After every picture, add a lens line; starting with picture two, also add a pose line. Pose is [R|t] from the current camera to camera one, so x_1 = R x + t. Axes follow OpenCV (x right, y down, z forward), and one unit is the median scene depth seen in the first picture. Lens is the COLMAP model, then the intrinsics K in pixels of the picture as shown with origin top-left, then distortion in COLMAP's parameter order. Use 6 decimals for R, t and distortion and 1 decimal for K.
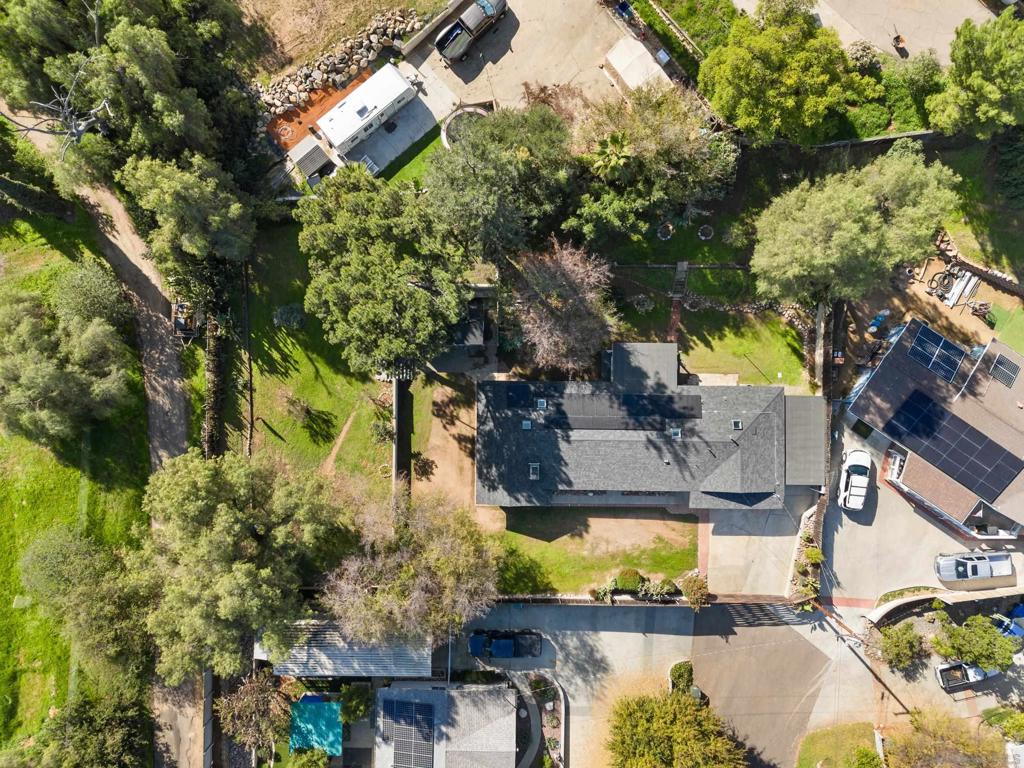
lens RADIAL K [[734.2, 0, 512.0], [0, 734.2, 384.0], [0, 0, 1]] dist [0.000833, -0.002635]
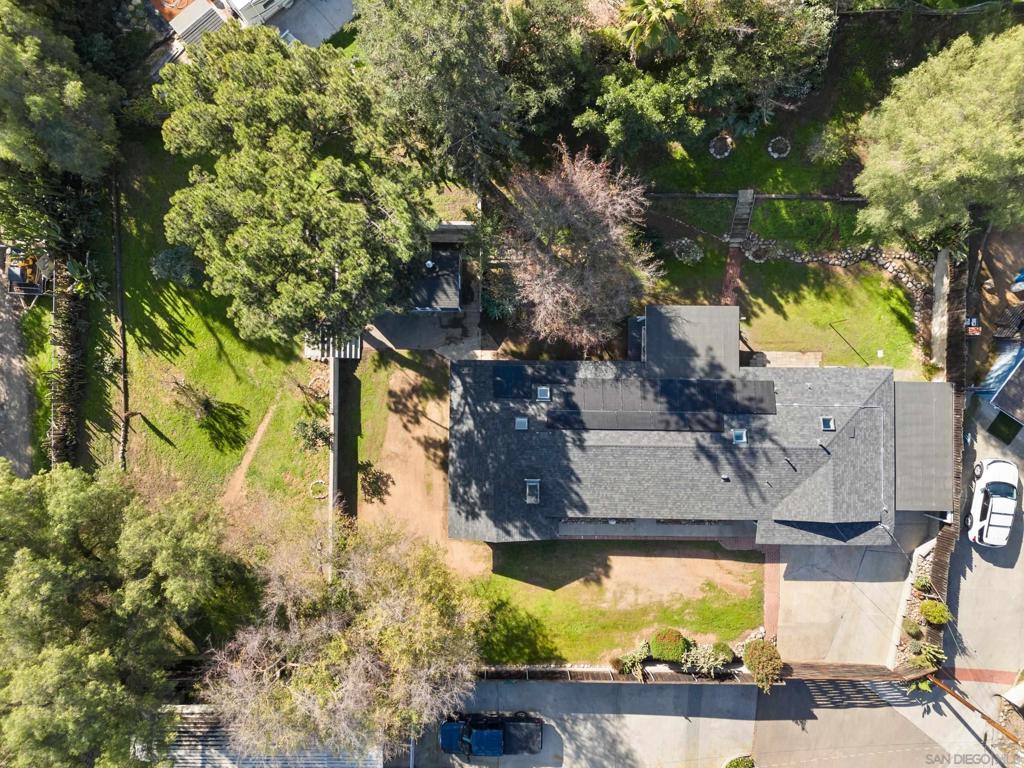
lens RADIAL K [[734.2, 0, 512.0], [0, 734.2, 384.0], [0, 0, 1]] dist [0.000833, -0.002635]
pose [[0.999999, 0.000940, -0.000661, 0.011340], [-0.000942, 0.999996, -0.002732, 0.020150], [0.000658, 0.002733, 0.999996, 0.306035]]
